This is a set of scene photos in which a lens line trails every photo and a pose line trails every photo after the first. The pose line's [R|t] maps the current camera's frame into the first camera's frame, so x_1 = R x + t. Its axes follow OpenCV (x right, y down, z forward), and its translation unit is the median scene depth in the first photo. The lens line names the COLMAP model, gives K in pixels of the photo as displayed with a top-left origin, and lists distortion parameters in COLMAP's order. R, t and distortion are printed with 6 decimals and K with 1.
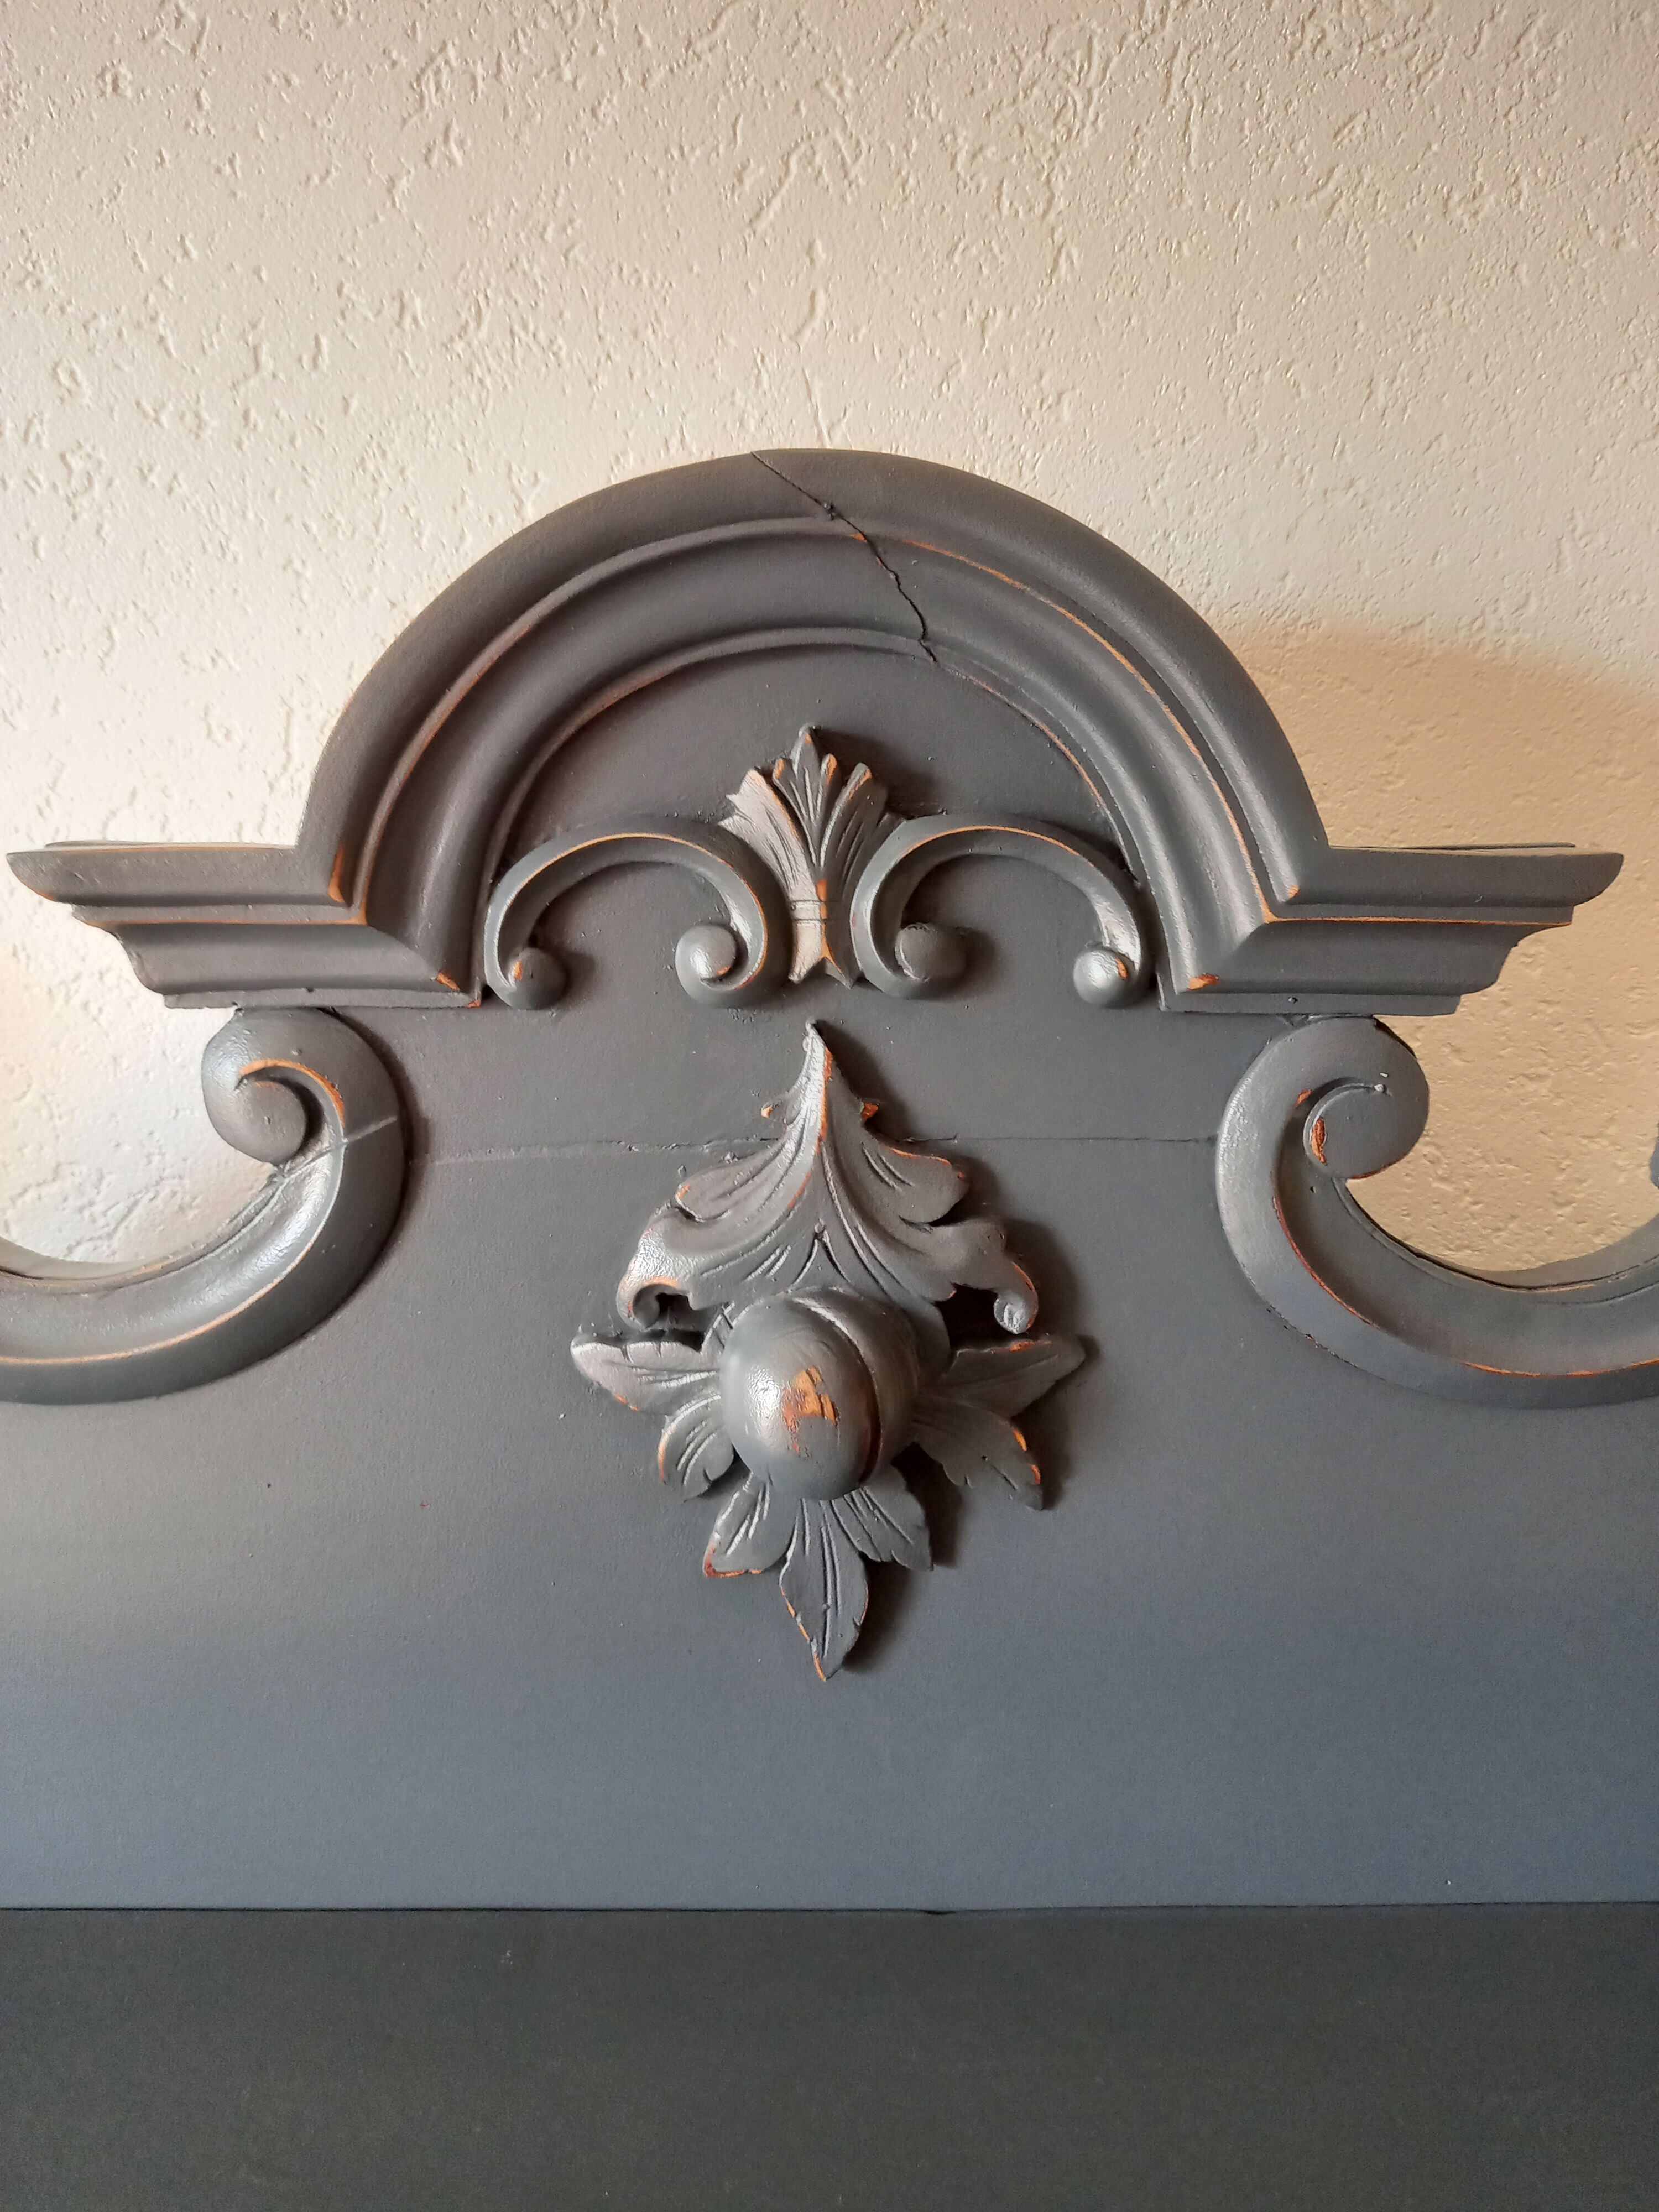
lens RADIAL K [[1621.4, 0, 822.5], [0, 1621.4, 1101.5], [0, 0, 1]] dist [0.007008, -0.005538]
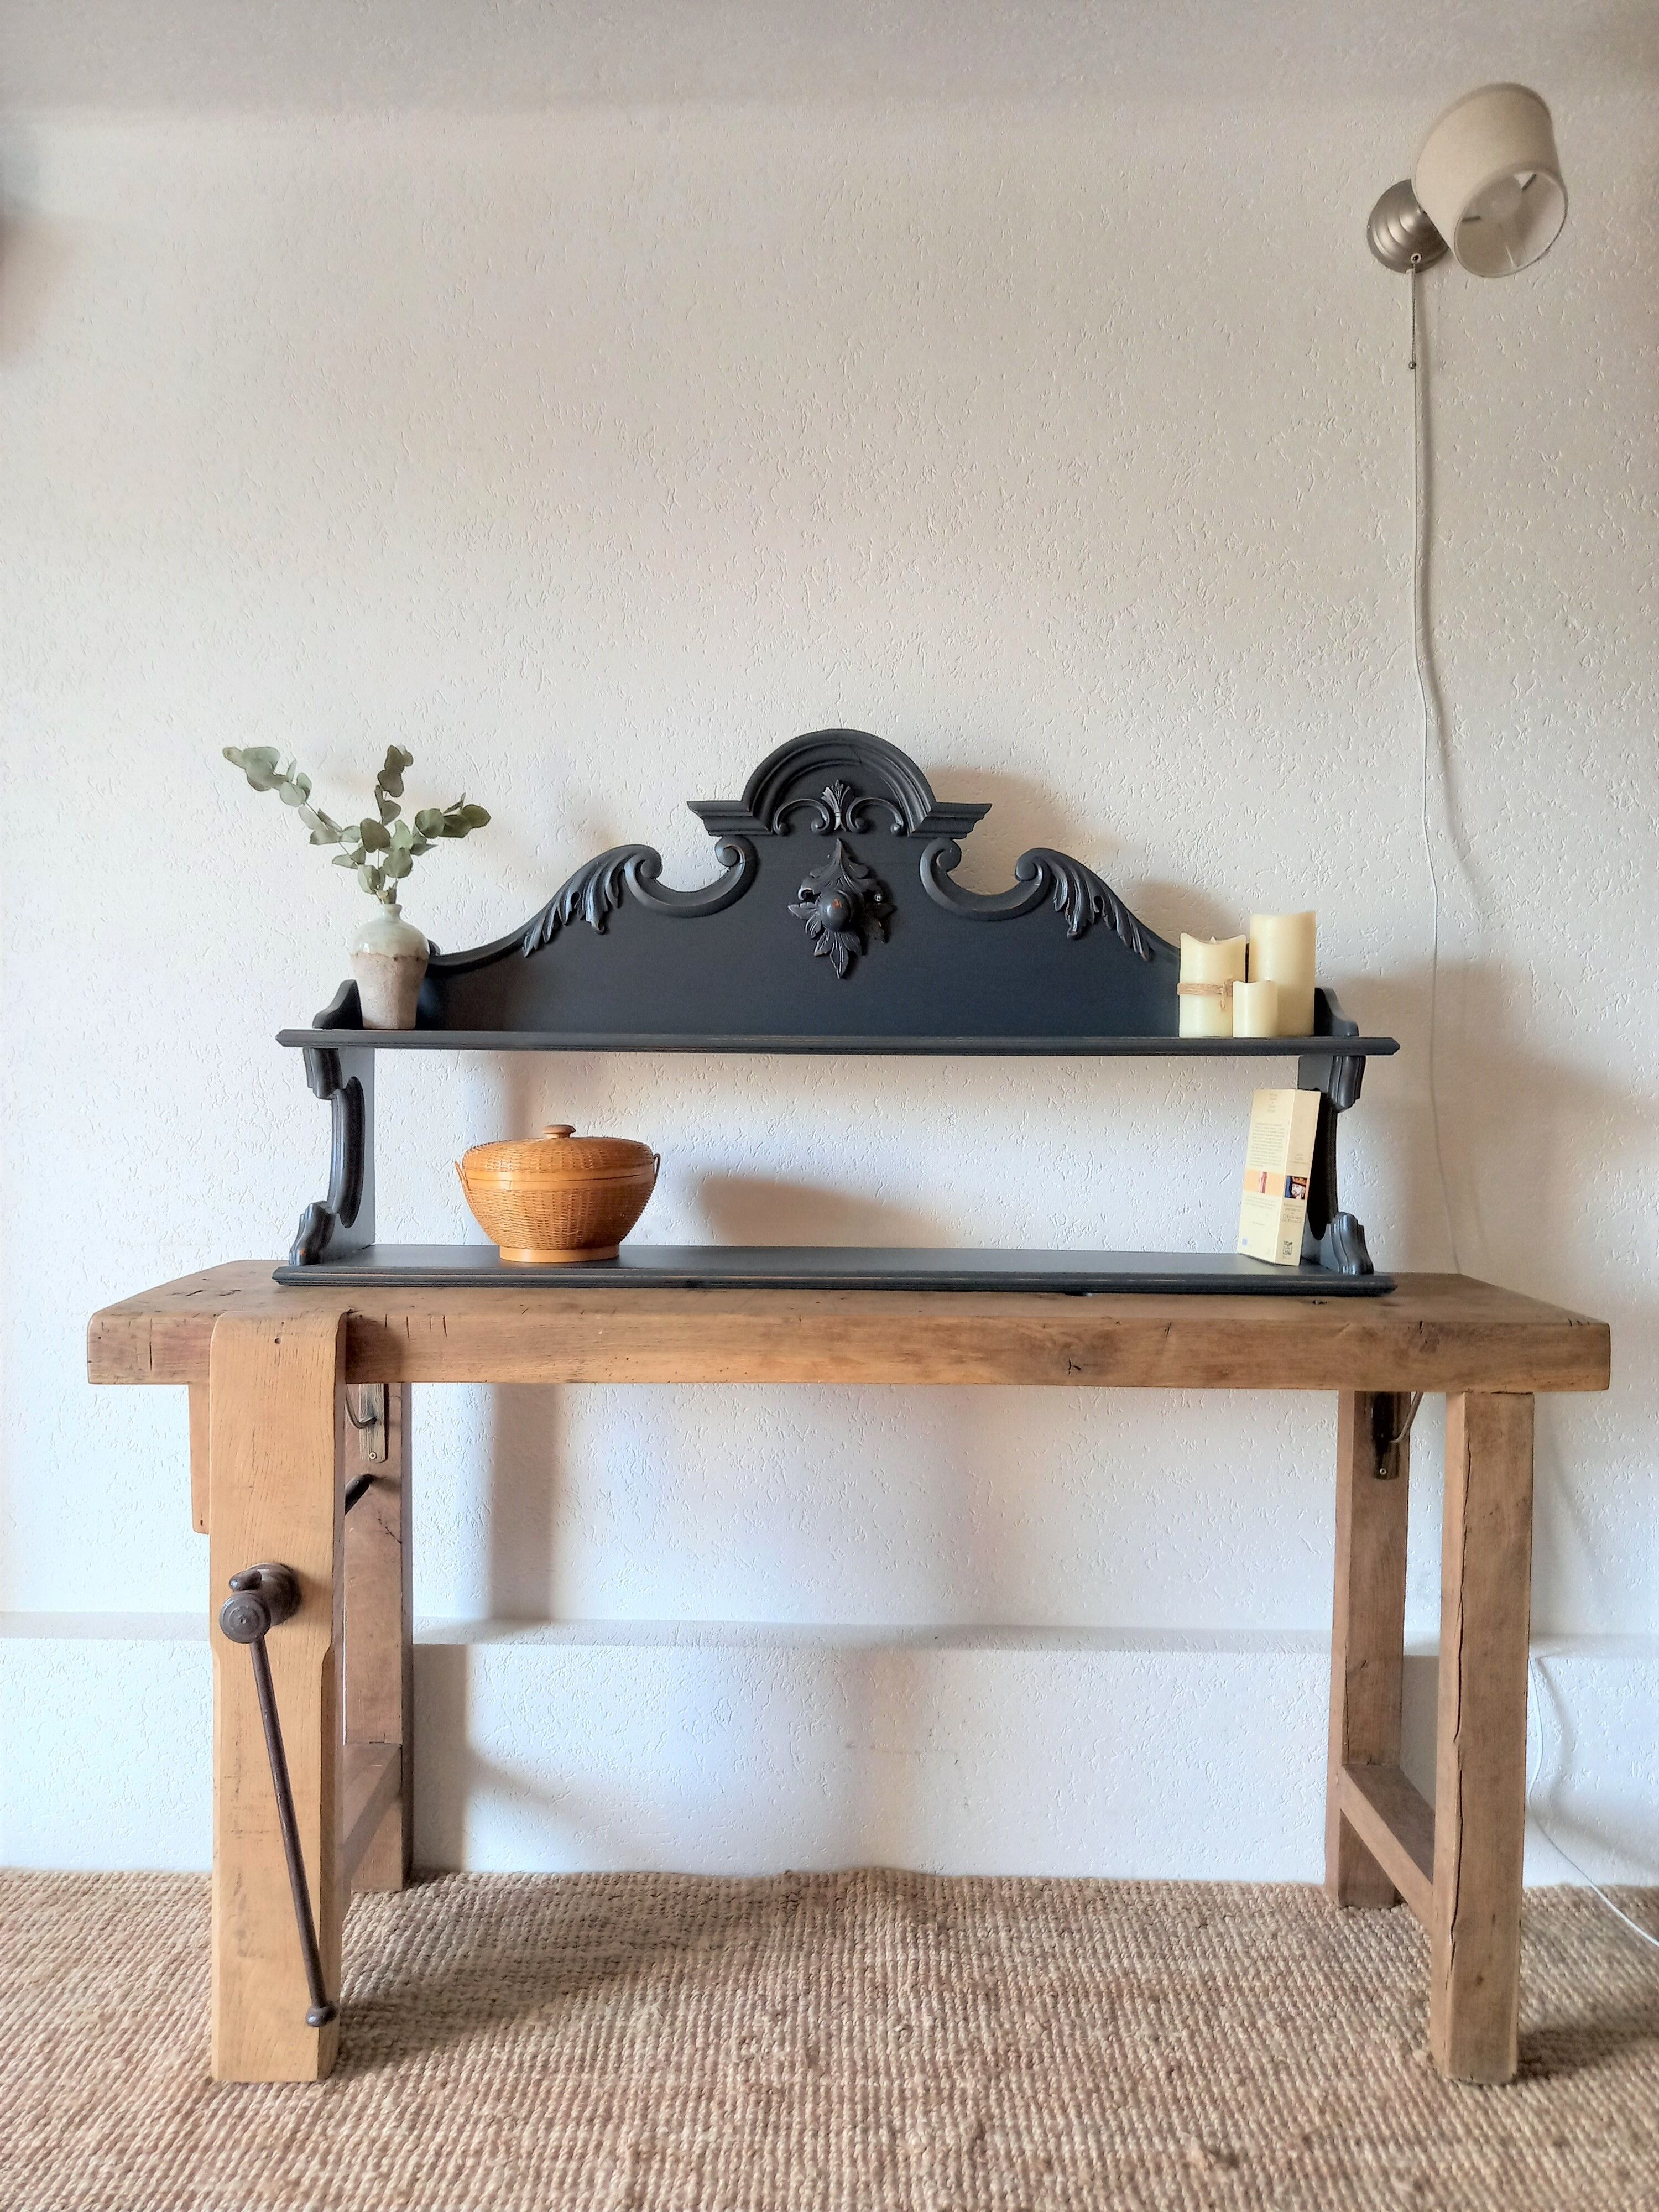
lens RADIAL K [[1621.4, 0, 828.6], [0, 1621.4, 1106.9], [0, 0, 1]] dist [0.007008, -0.005538]
pose [[0.999672, 0.013490, -0.021785, 0.084155], [-0.015662, 0.994574, -0.102849, 1.289589], [0.020279, 0.103157, 0.994458, -3.890077]]
